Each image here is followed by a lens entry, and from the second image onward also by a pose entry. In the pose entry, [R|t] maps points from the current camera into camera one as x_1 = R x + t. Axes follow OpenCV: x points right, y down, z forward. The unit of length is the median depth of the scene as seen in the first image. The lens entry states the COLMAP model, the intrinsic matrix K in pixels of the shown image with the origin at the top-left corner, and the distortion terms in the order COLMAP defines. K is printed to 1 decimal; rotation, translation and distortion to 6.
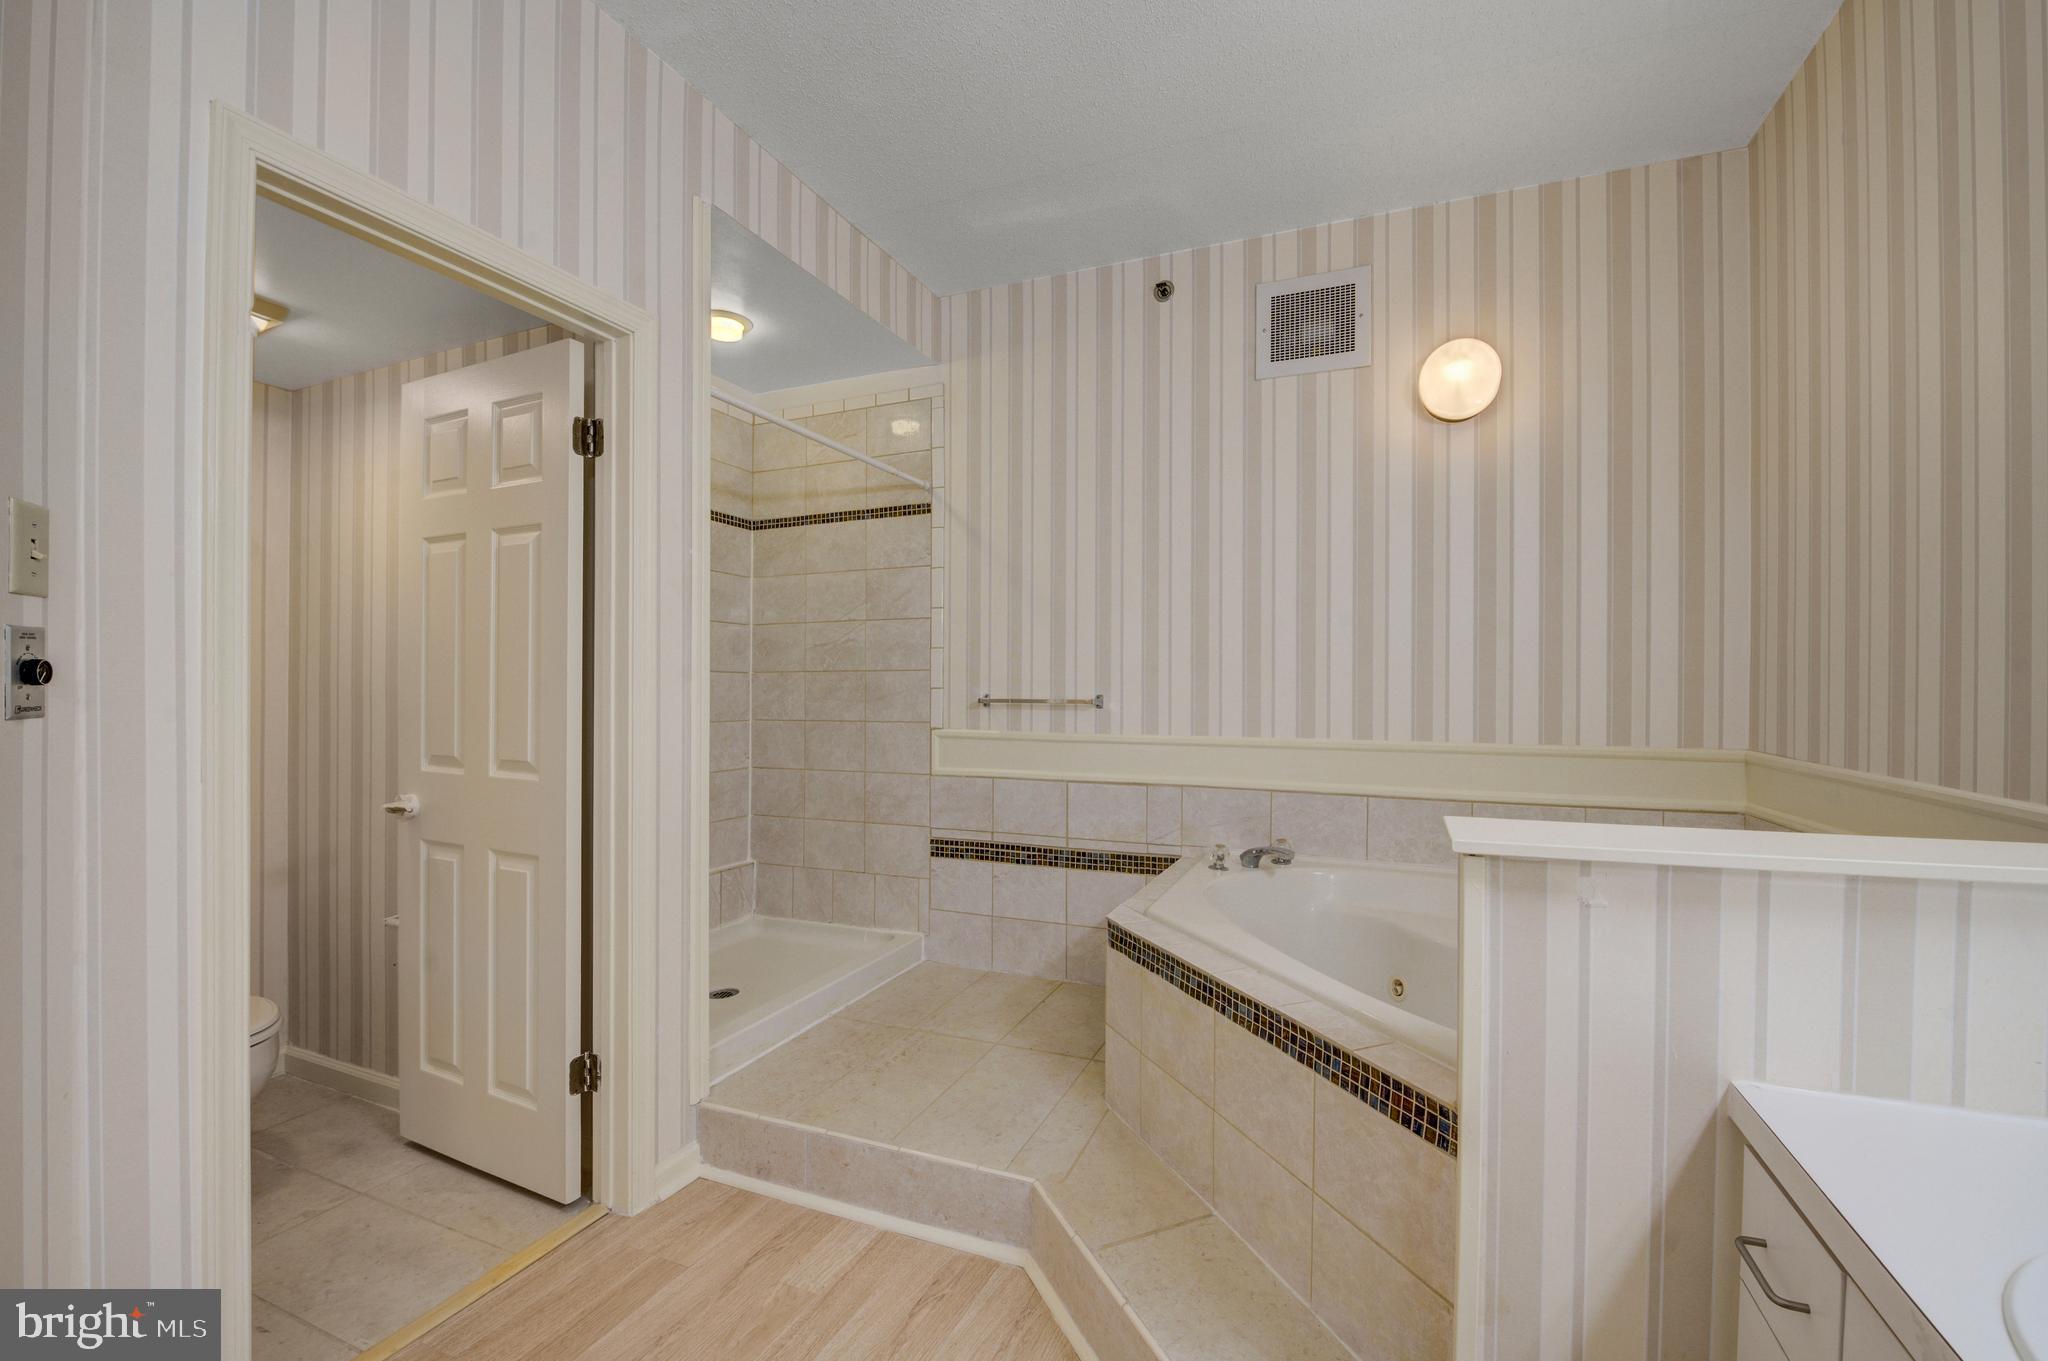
lens RADIAL K [[892.1, 0, 1031.1], [0, 892.1, 697.2], [0, 0, 1]] dist [-0.021656, -0.000668]
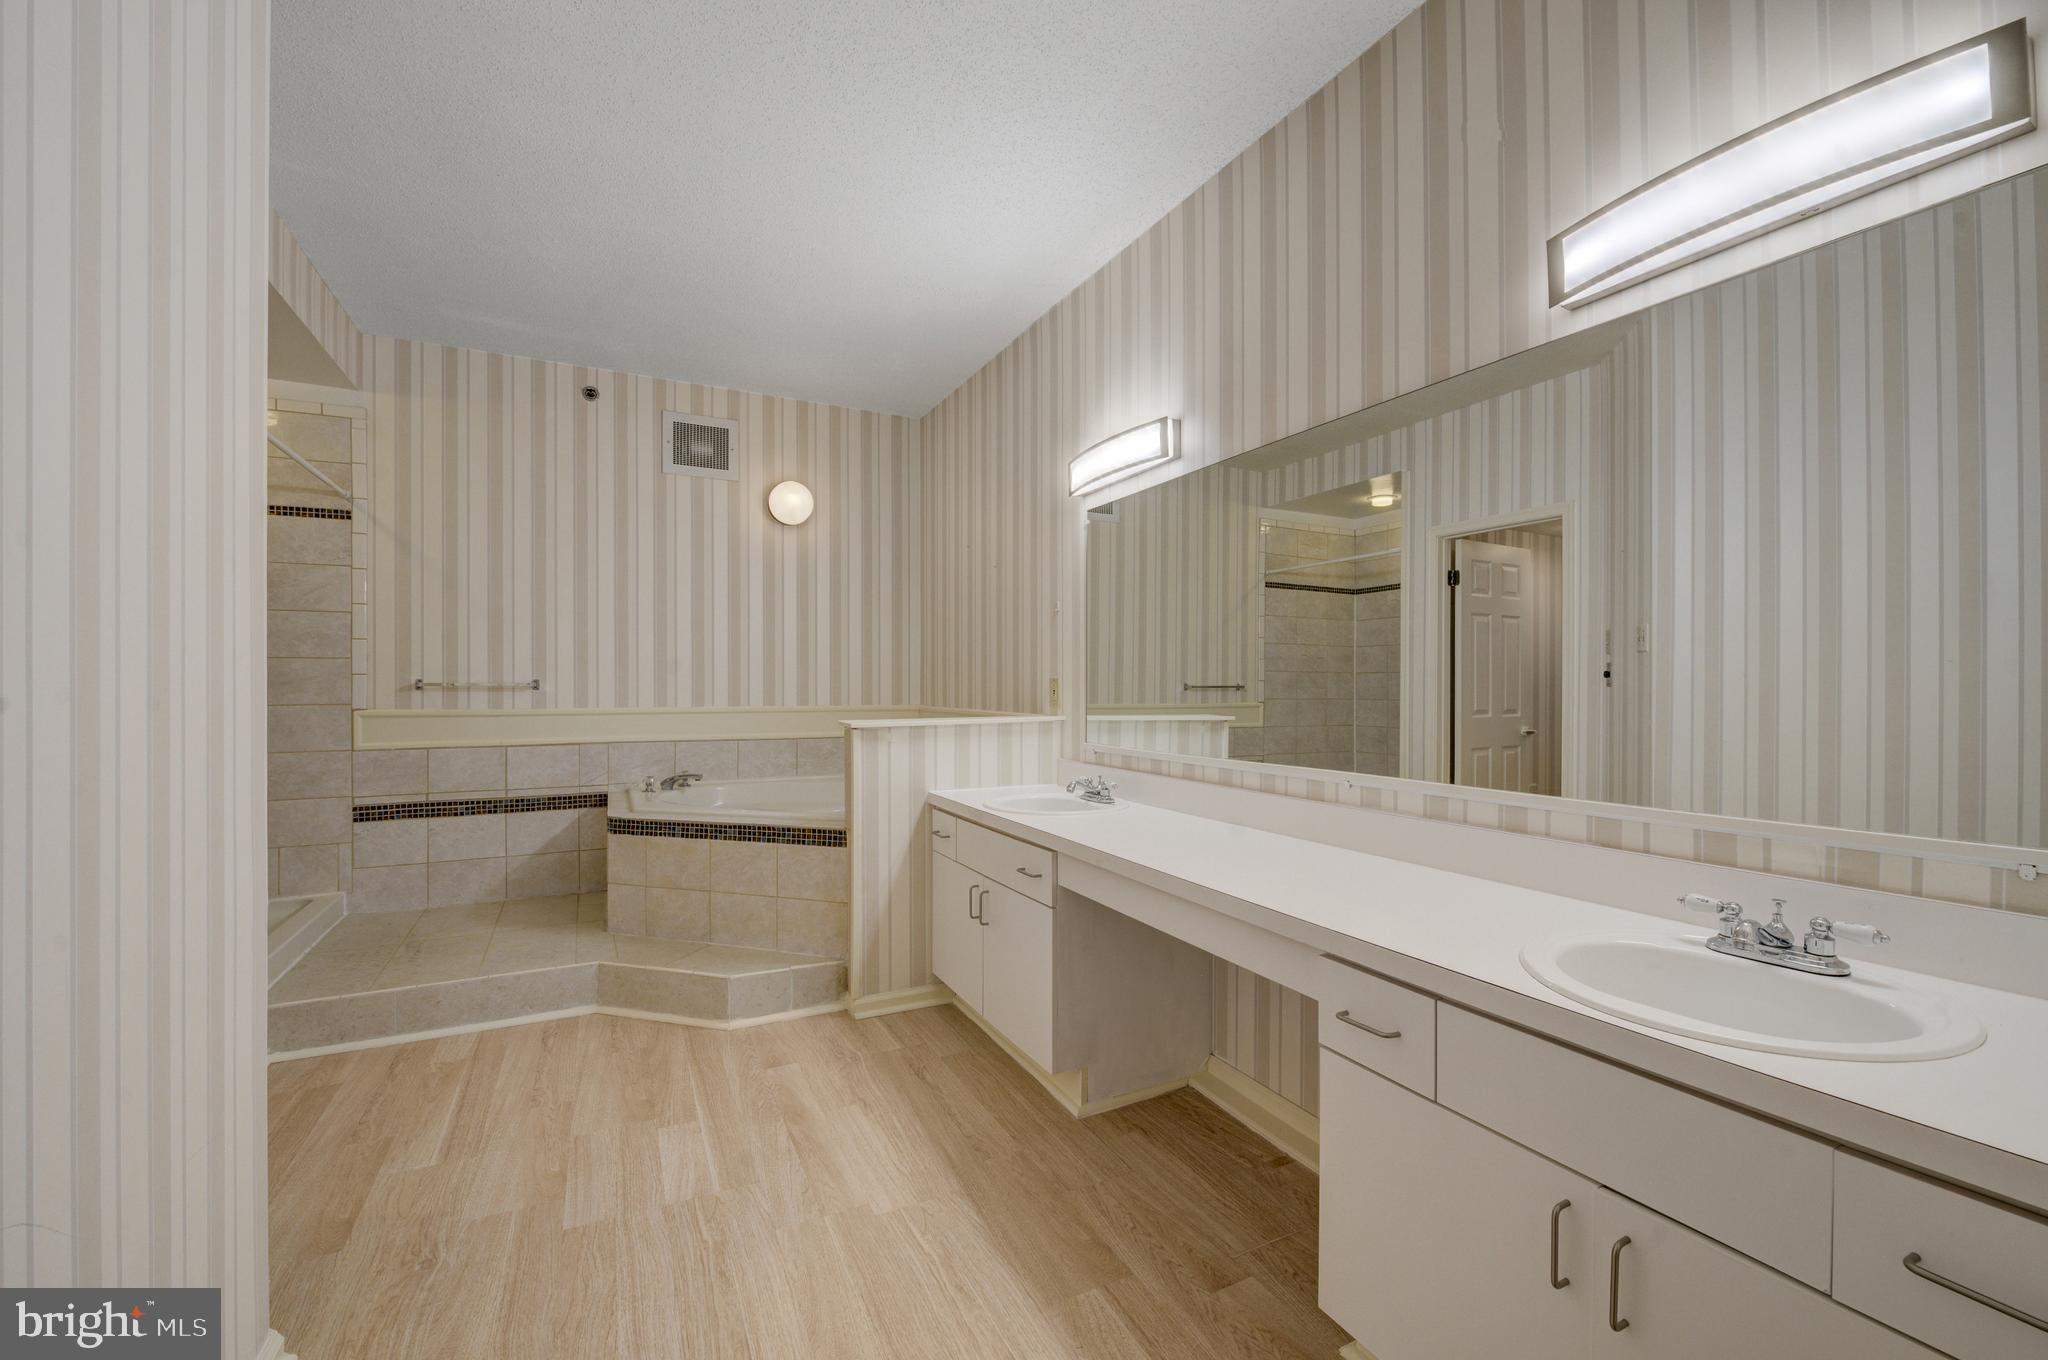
lens RADIAL K [[828.5, 0, 1018.0], [0, 828.5, 686.4], [0, 0, 1]] dist [-0.017128, -0.000321]
pose [[0.675847, -0.000346, 0.737042, -0.353850], [0.006173, 0.999967, -0.005191, 0.018556], [-0.737016, 0.008058, 0.675827, -0.377530]]
